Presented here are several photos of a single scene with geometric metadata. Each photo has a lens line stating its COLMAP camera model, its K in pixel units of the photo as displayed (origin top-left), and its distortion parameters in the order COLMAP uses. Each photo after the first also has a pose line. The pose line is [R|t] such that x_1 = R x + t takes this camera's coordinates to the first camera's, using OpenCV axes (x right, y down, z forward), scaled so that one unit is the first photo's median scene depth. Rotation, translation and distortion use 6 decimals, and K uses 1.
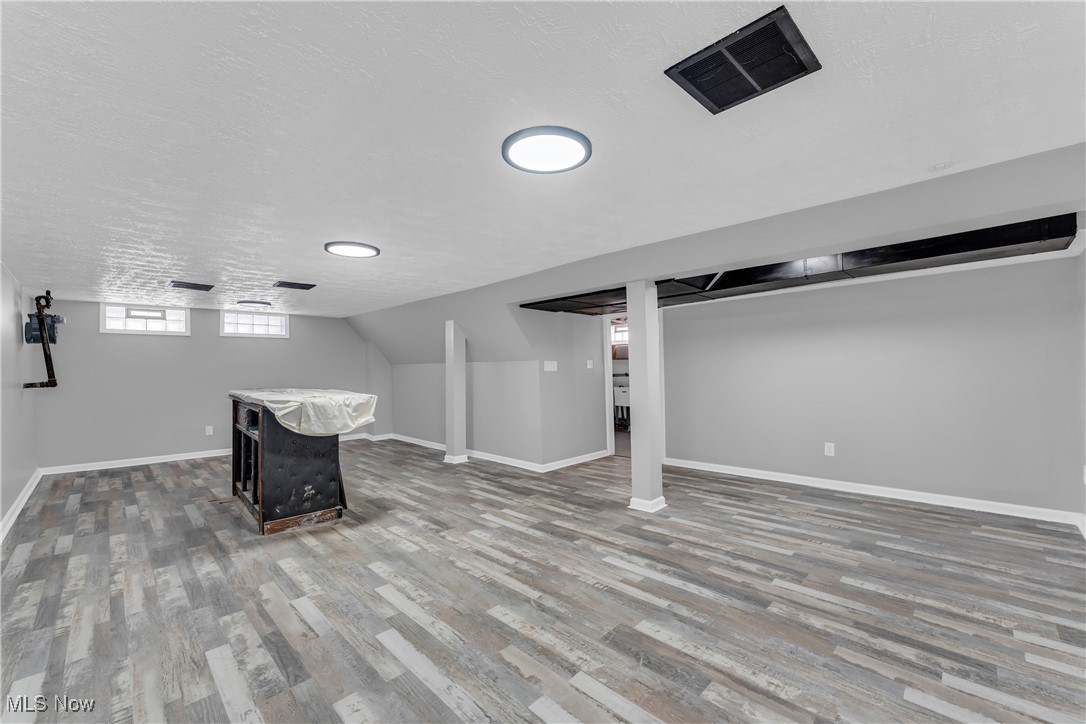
lens RADIAL K [[433.5, 0, 544.3], [0, 433.5, 351.2], [0, 0, 1]] dist [-0.001576, -0.000309]
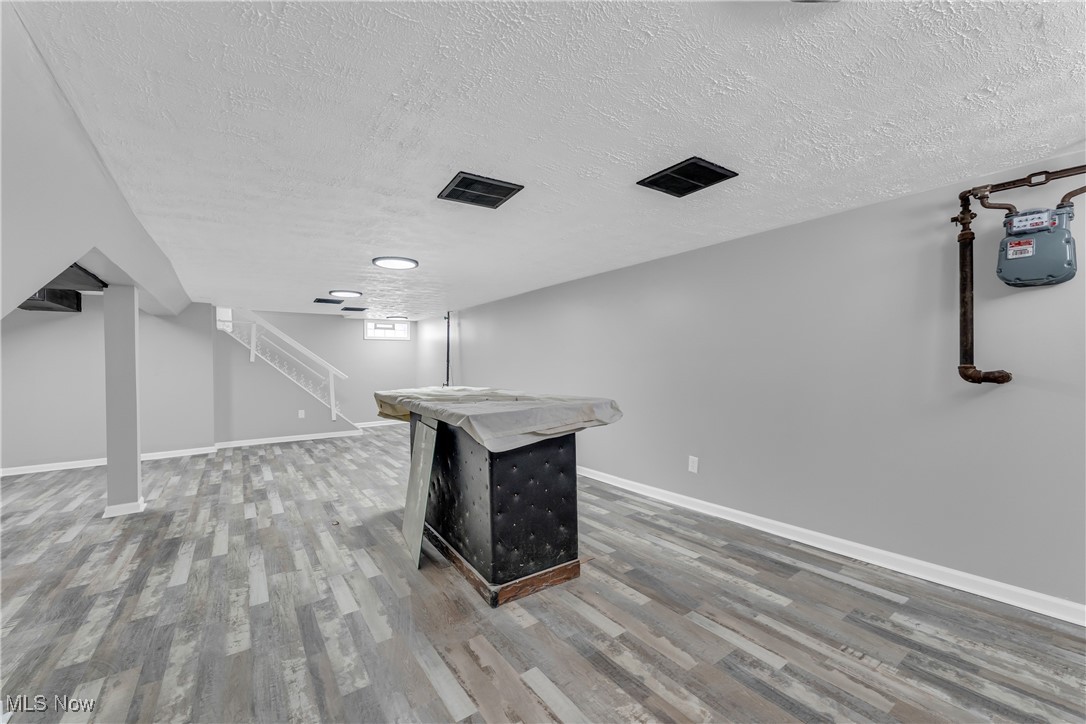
lens RADIAL K [[433.5, 0, 537.4], [0, 433.5, 361.8], [0, 0, 1]] dist [-0.001576, -0.000309]
pose [[-0.981891, 0.031519, 0.186807, -1.169071], [0.023487, 0.998708, -0.045054, 0.108652], [-0.187986, -0.039851, -0.981363, 2.374913]]
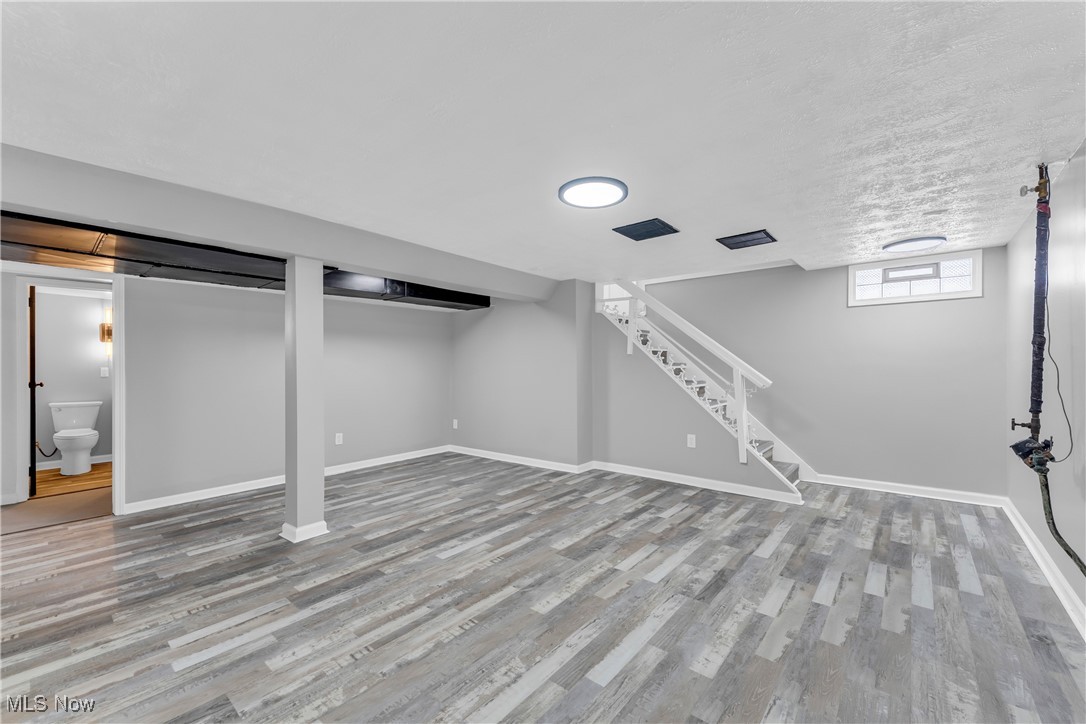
lens RADIAL K [[433.5, 0, 541.4], [0, 433.5, 360.2], [0, 0, 1]] dist [-0.001576, -0.000309]
pose [[-0.073413, 0.035284, 0.996677, -0.820330], [-0.032643, 0.998753, -0.037762, 0.061298], [-0.996767, -0.035306, -0.072170, 0.816332]]
